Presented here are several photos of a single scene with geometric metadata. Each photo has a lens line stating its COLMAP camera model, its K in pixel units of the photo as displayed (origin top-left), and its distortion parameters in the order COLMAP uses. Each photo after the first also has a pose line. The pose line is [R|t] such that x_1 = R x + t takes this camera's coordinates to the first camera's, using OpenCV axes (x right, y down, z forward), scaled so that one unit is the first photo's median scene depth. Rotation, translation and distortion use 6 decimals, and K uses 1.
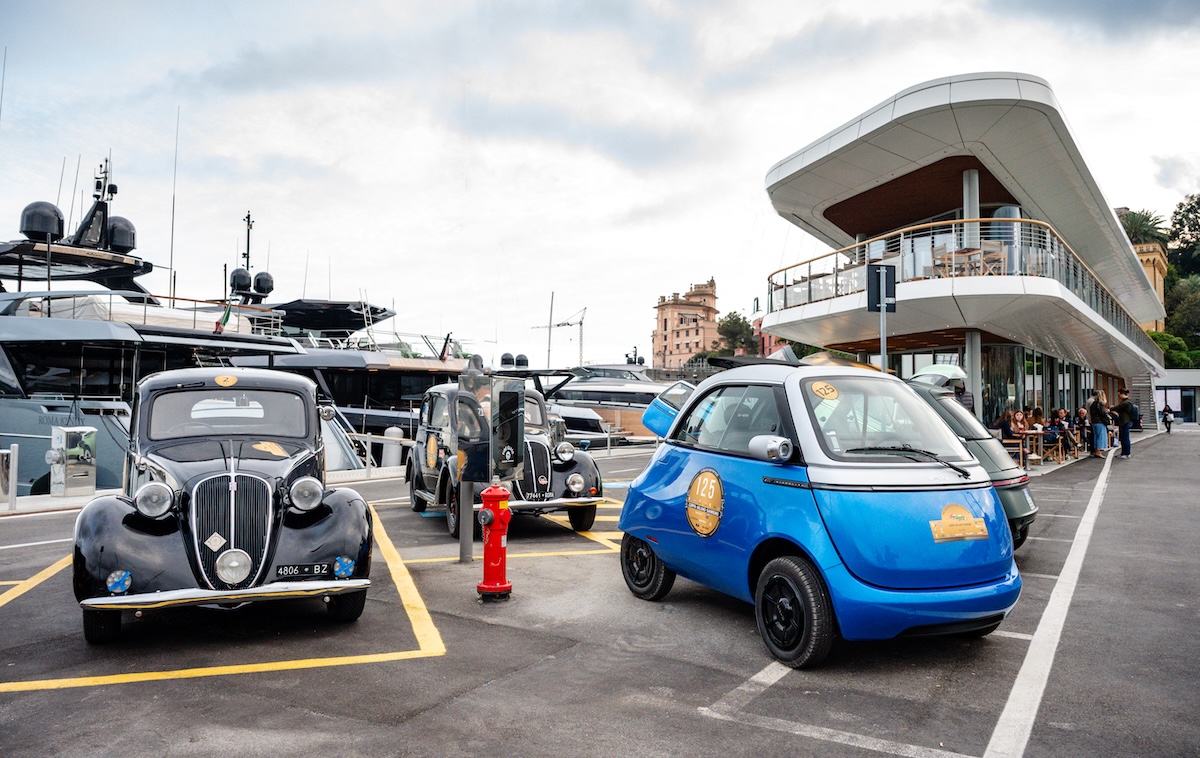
lens RADIAL K [[870.1, 0, 639.5], [0, 870.1, 372.3], [0, 0, 1]] dist [0.000992, -0.002082]
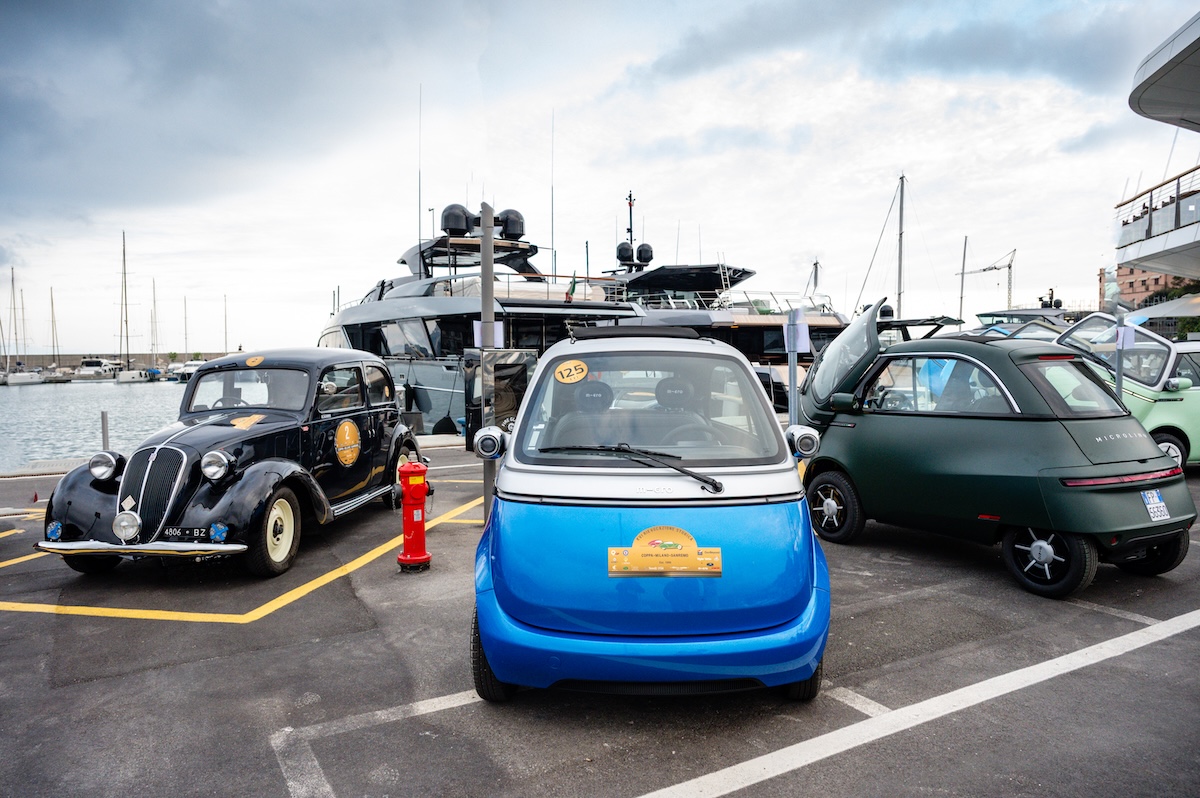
lens RADIAL K [[812.3, 0, 625.2], [0, 812.3, 405.4], [0, 0, 1]] dist [0.000317, -0.001874]
pose [[0.872582, 0.013119, -0.488292, 0.111927], [0.035748, 0.995244, 0.090622, -0.002486], [0.487158, -0.096531, 0.867962, 0.065945]]
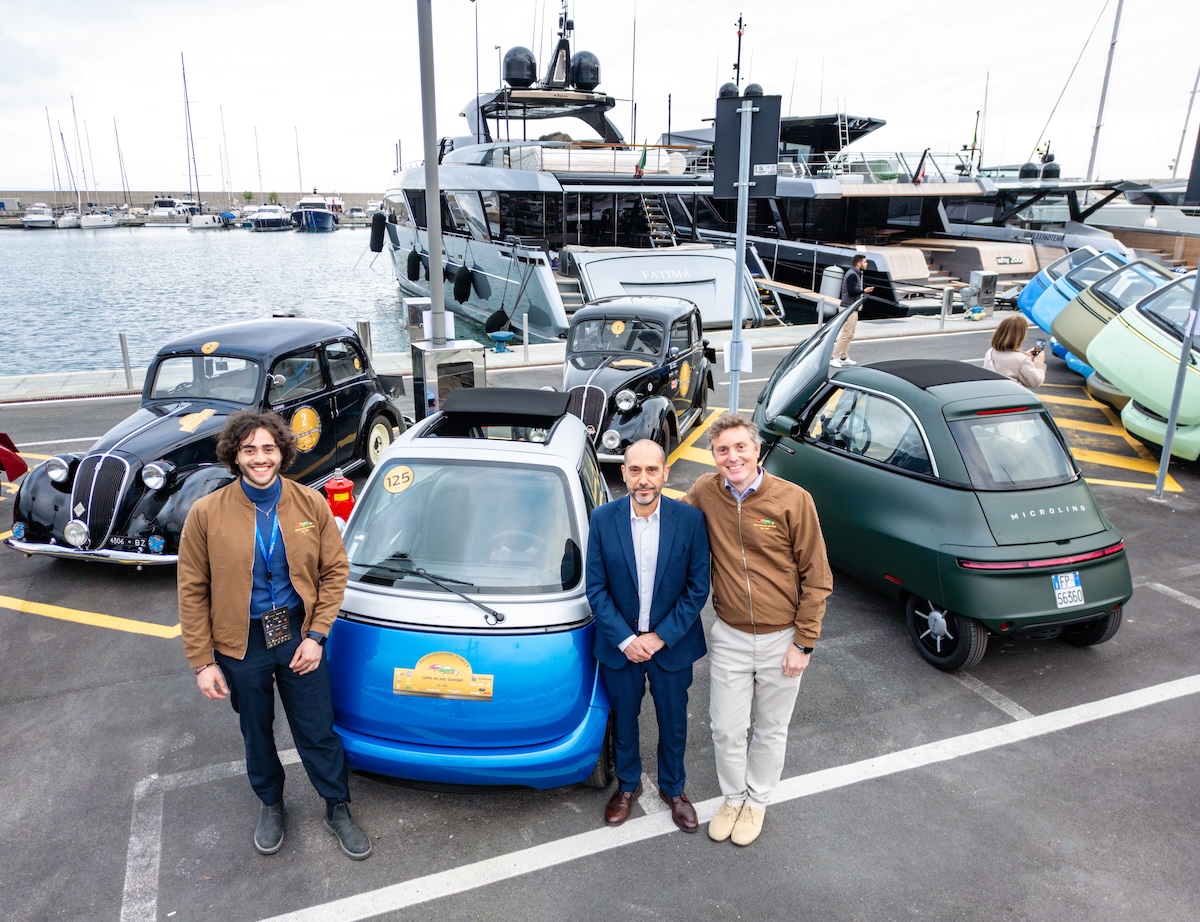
lens RADIAL K [[892.9, 0, 603.0], [0, 892.9, 475.6], [0, 0, 1]] dist [0.093013, -0.086047]
pose [[0.787561, 0.176288, -0.590484, 0.159162], [0.025507, 0.948062, 0.317062, -0.045525], [0.615709, -0.264767, 0.742159, 0.084341]]
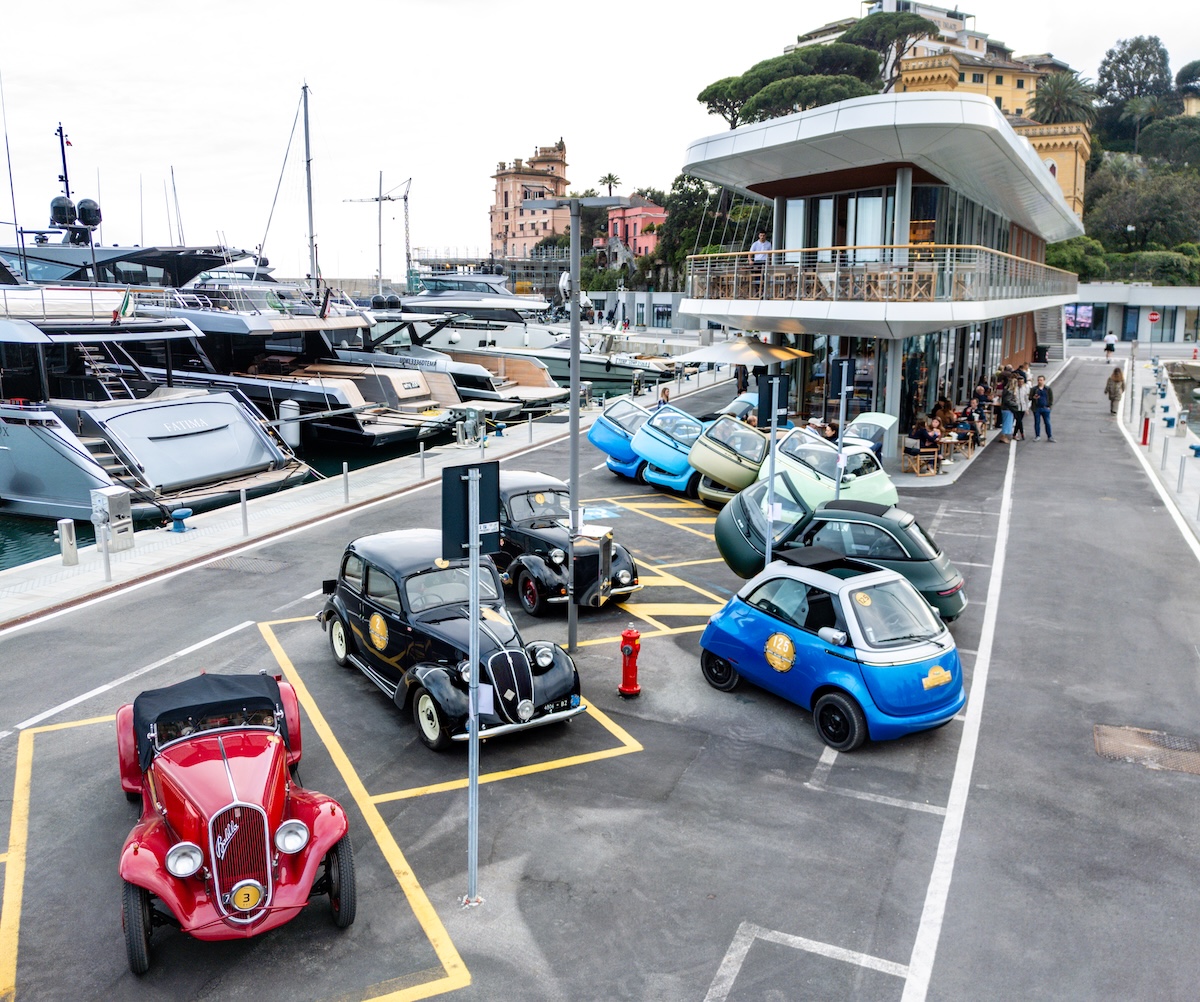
lens RADIAL K [[996.9, 0, 600.0], [0, 996.9, 501.0], [0, 0, 1]] dist [0.054463, -0.004028]
pose [[0.992793, -0.015416, 0.118850, -0.092602], [-0.012842, 0.972298, 0.233392, -0.107630], [-0.119156, -0.233236, 0.965092, -0.138347]]
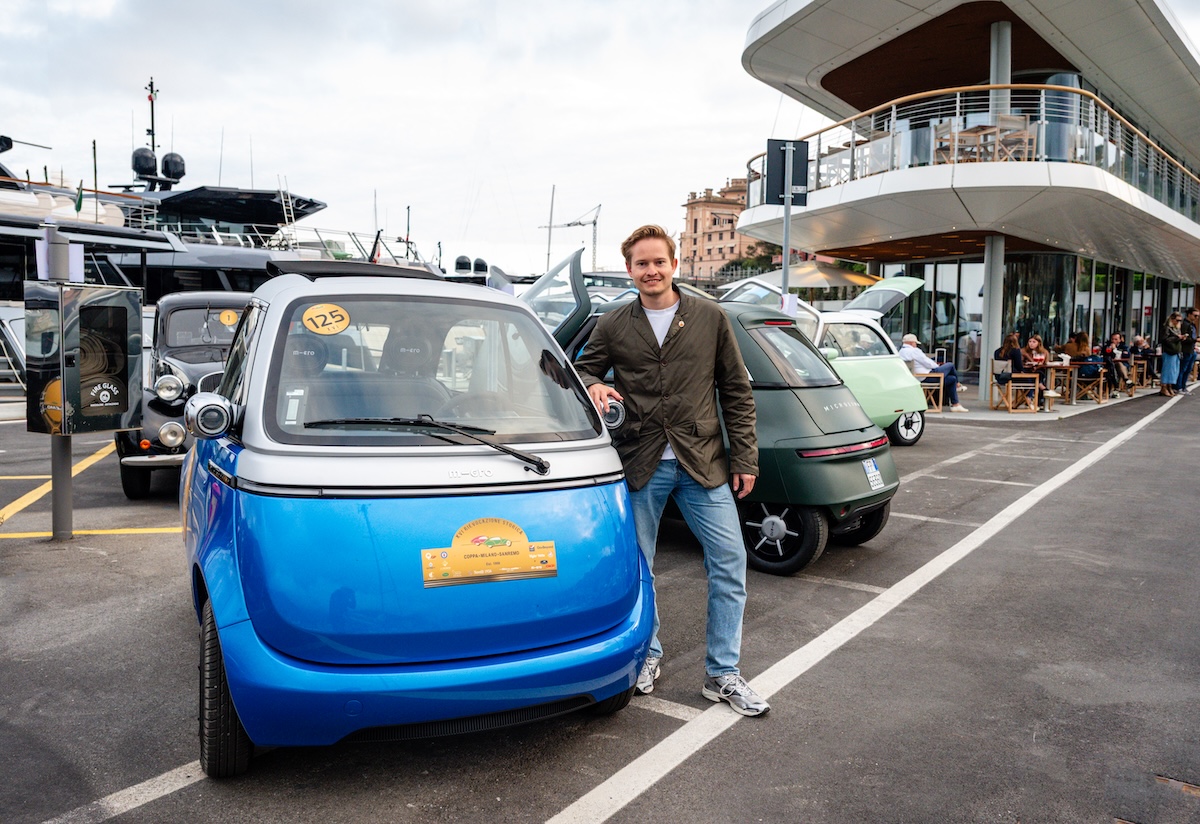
lens RADIAL K [[982.8, 0, 600.0], [0, 982.8, 412.0], [0, 0, 1]] dist [0.032631, -0.004585]
pose [[0.997794, 0.025581, -0.061254, 0.079852], [-0.017232, 0.990948, 0.133136, -0.001570], [0.064105, -0.131787, 0.989203, 0.060052]]
